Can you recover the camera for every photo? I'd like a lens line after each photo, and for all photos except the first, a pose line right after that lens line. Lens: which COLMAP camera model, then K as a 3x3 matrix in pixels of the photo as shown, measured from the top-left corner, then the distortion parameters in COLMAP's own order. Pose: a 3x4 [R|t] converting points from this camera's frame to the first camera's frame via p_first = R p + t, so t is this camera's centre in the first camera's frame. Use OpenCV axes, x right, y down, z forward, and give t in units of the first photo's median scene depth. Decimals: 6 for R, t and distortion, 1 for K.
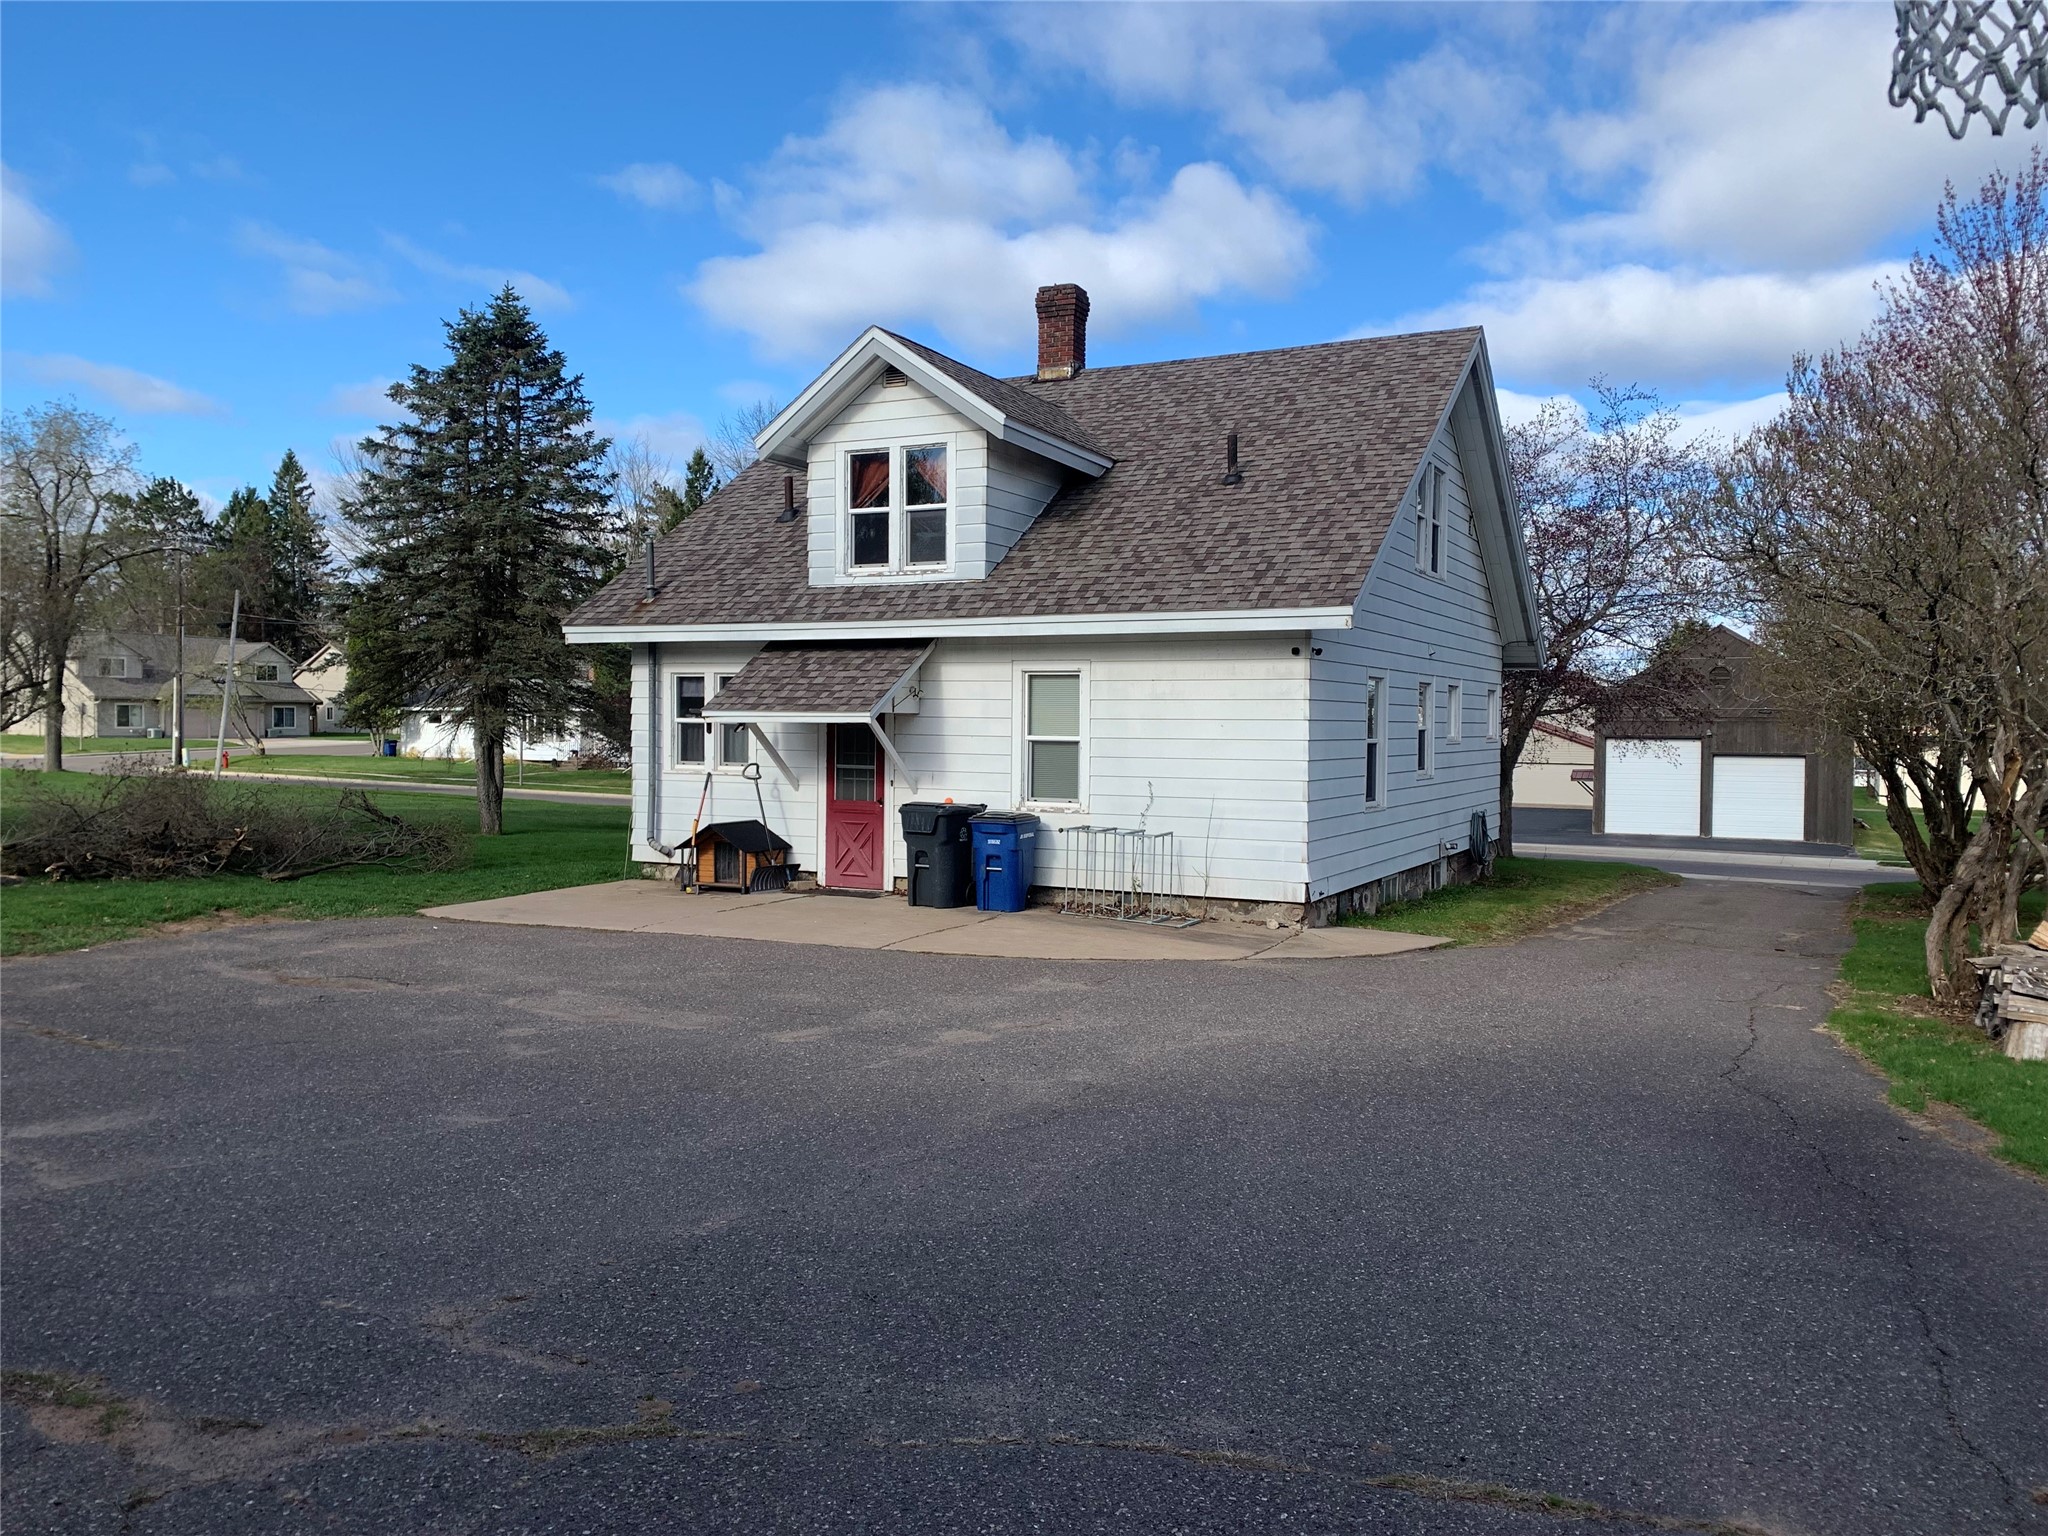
lens RADIAL K [[1547.4, 0, 1026.6], [0, 1547.4, 751.1], [0, 0, 1]] dist [0.009240, 0.000637]
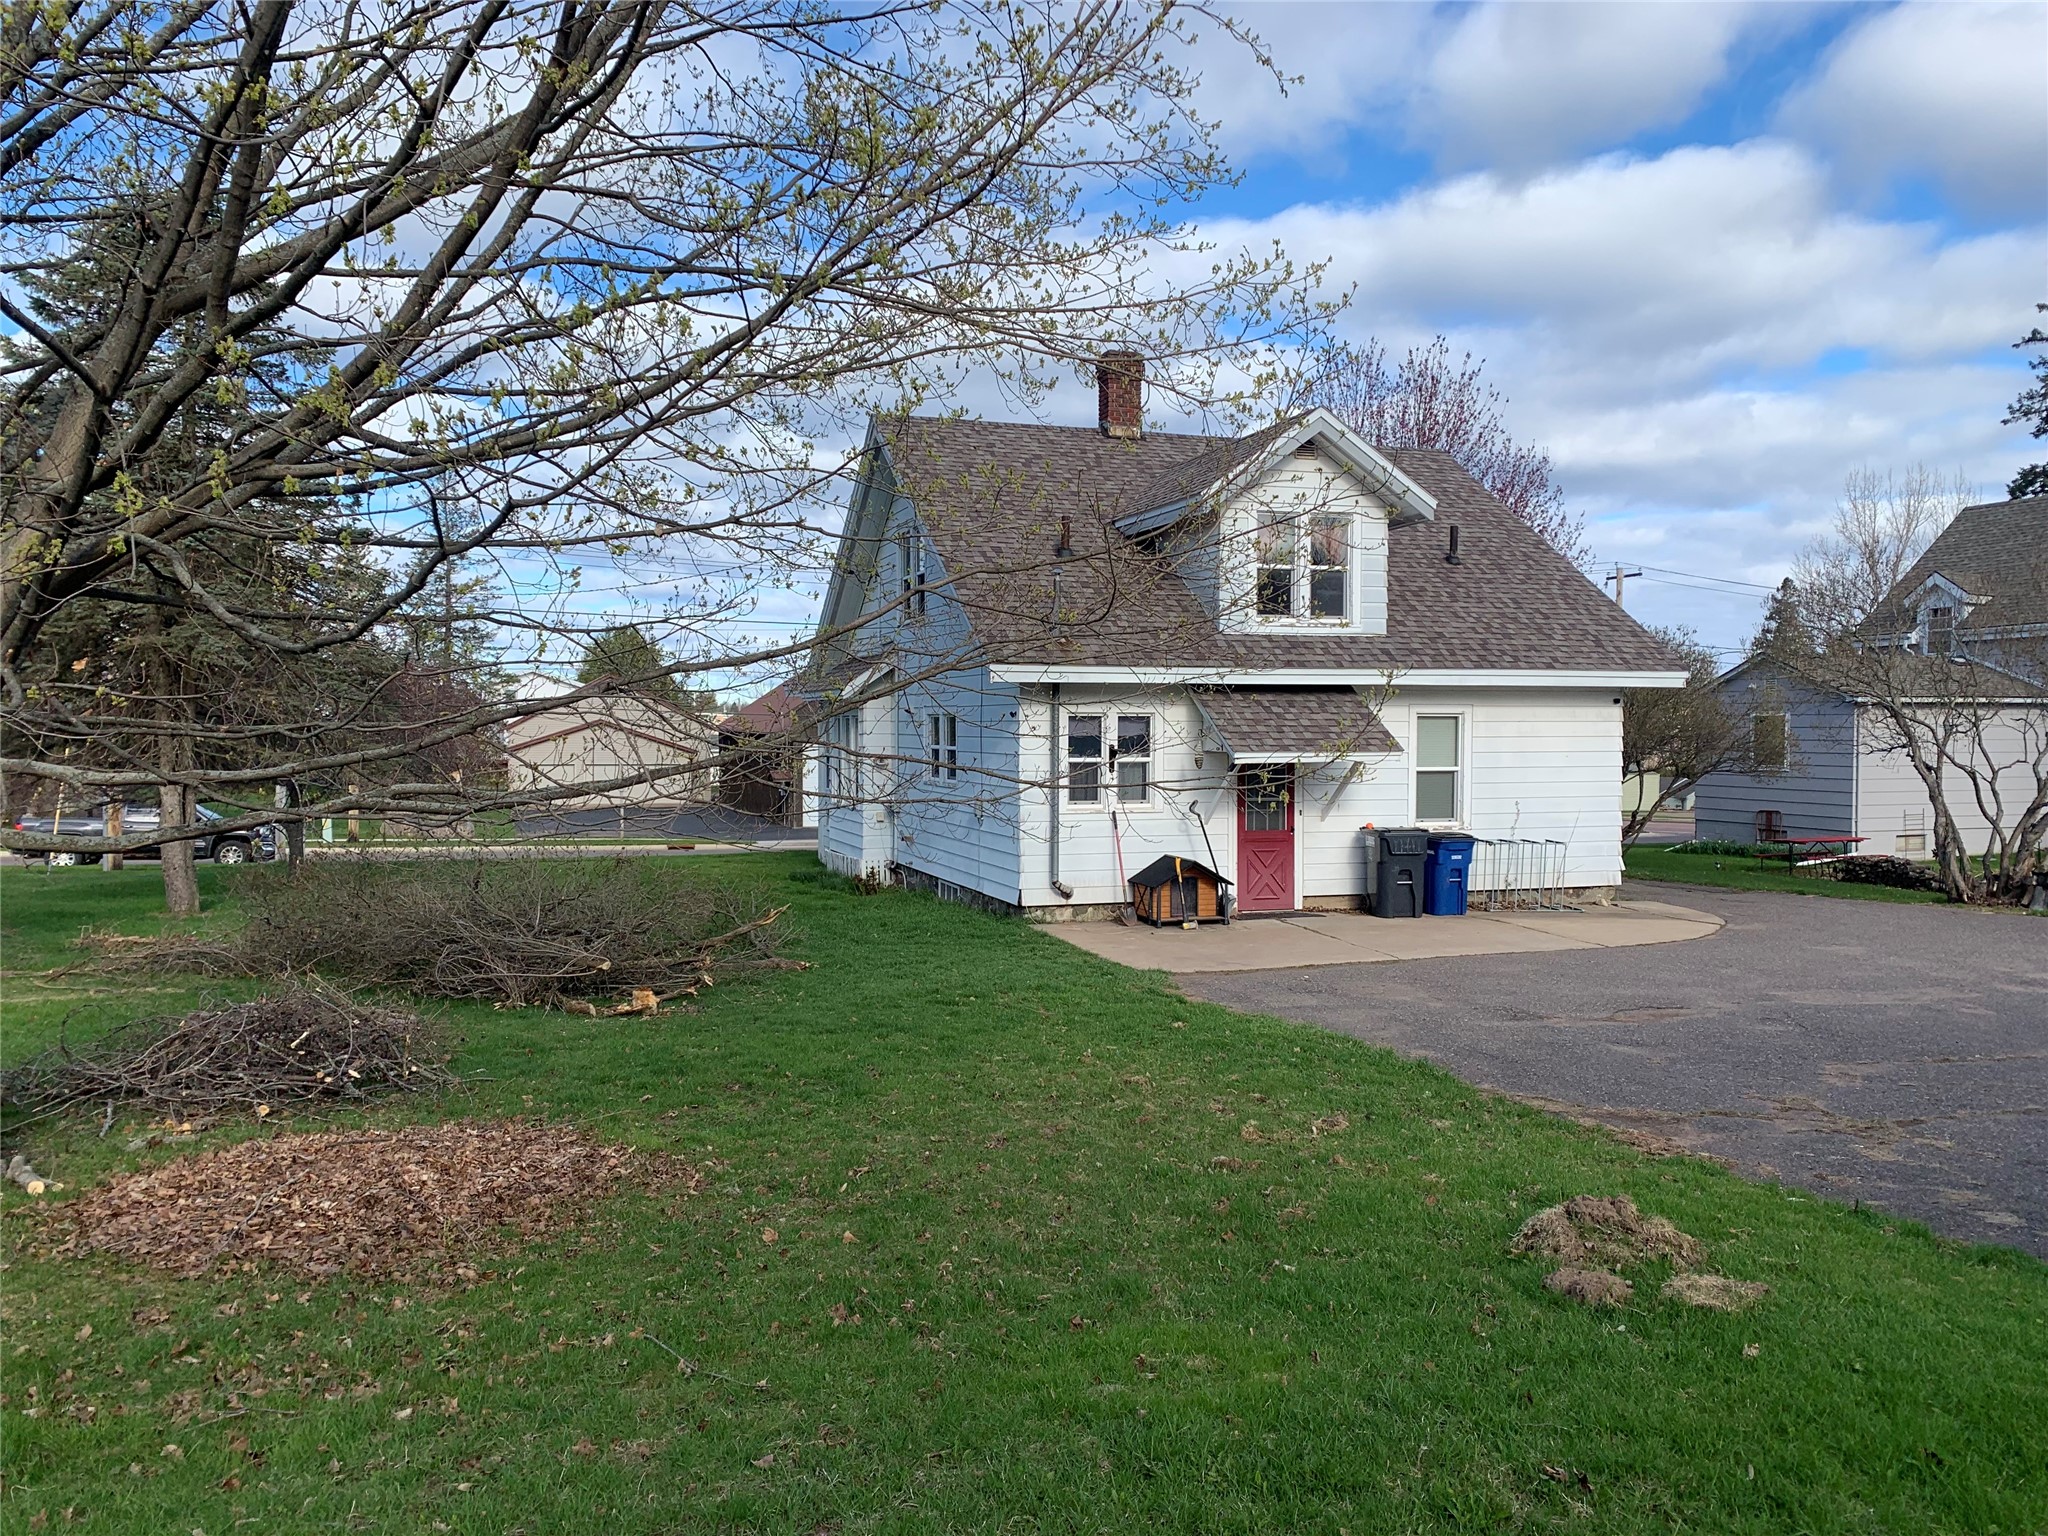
lens RADIAL K [[1547.4, 0, 1022.3], [0, 1547.4, 777.4], [0, 0, 1]] dist [0.009240, 0.000637]
pose [[0.721848, -0.034853, 0.691174, -1.005362], [0.018394, 0.999344, 0.031182, -0.043556], [-0.691807, -0.009796, 0.722016, 0.331530]]
